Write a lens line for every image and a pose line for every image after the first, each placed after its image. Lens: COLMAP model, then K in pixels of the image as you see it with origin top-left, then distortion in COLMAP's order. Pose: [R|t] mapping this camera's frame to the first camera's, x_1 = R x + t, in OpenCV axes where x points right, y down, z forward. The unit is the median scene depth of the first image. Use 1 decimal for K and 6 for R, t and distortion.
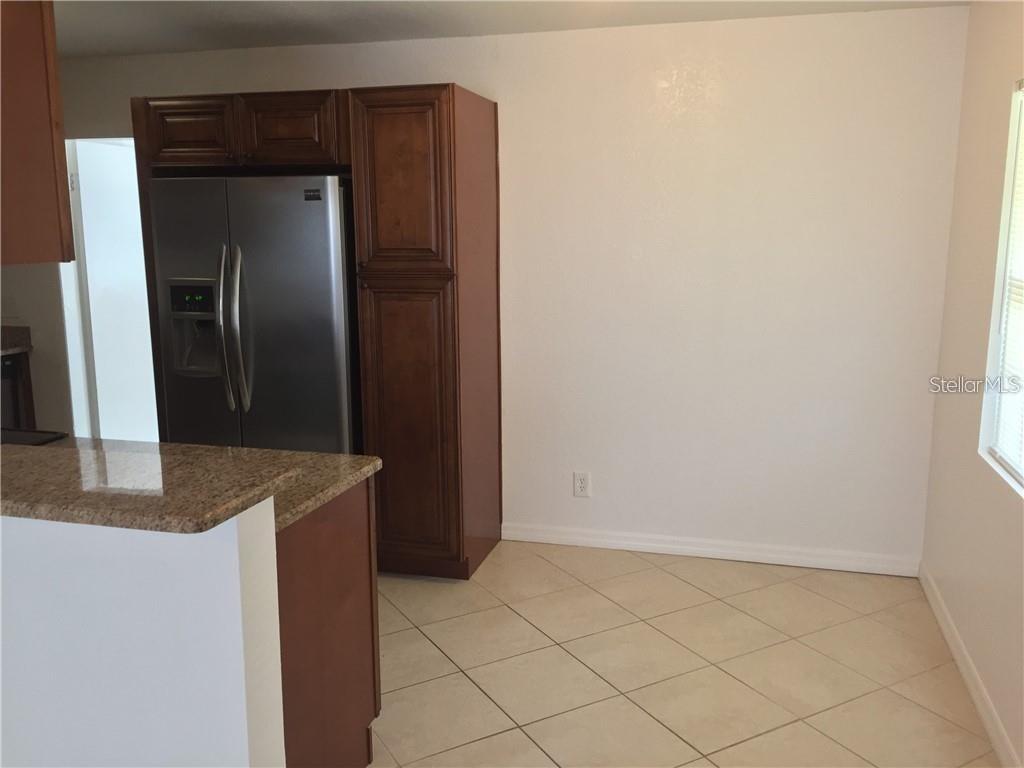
lens RADIAL K [[865.8, 0, 512.0], [0, 865.8, 384.0], [0, 0, 1]] dist [0.000755, 0.001605]
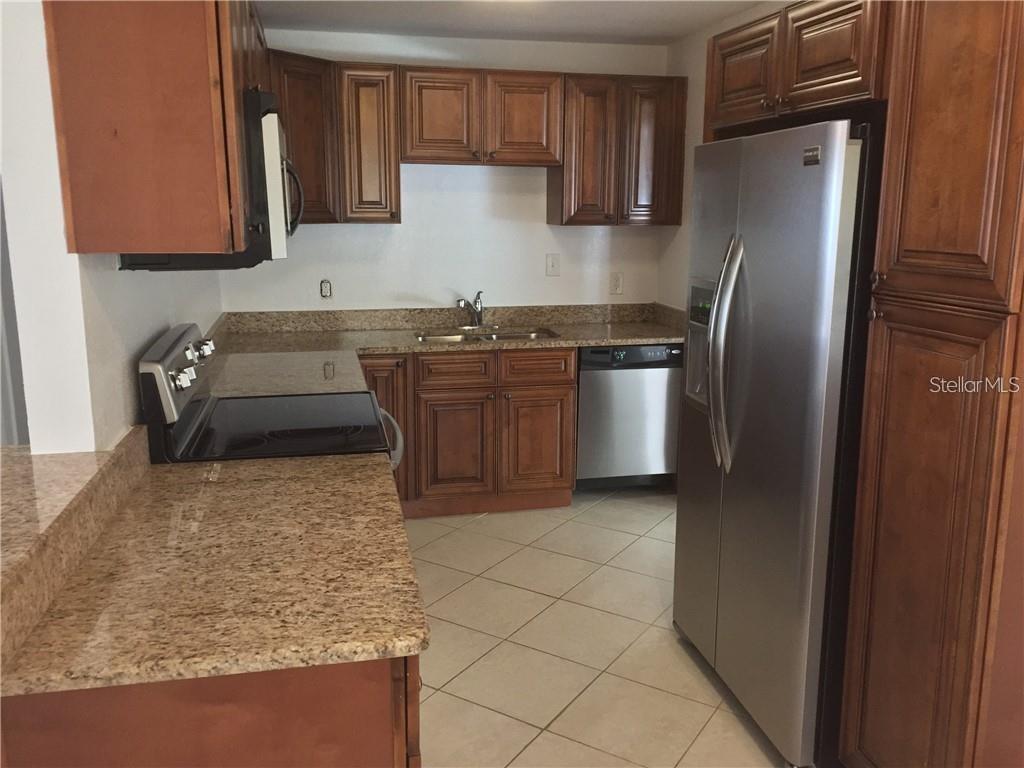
lens RADIAL K [[865.8, 0, 512.0], [0, 865.8, 384.0], [0, 0, 1]] dist [0.000755, 0.001605]
pose [[0.454992, 0.178216, -0.872480, 0.224138], [-0.154542, 0.980705, 0.119730, -0.101594], [0.876983, 0.080359, 0.473755, 0.537223]]
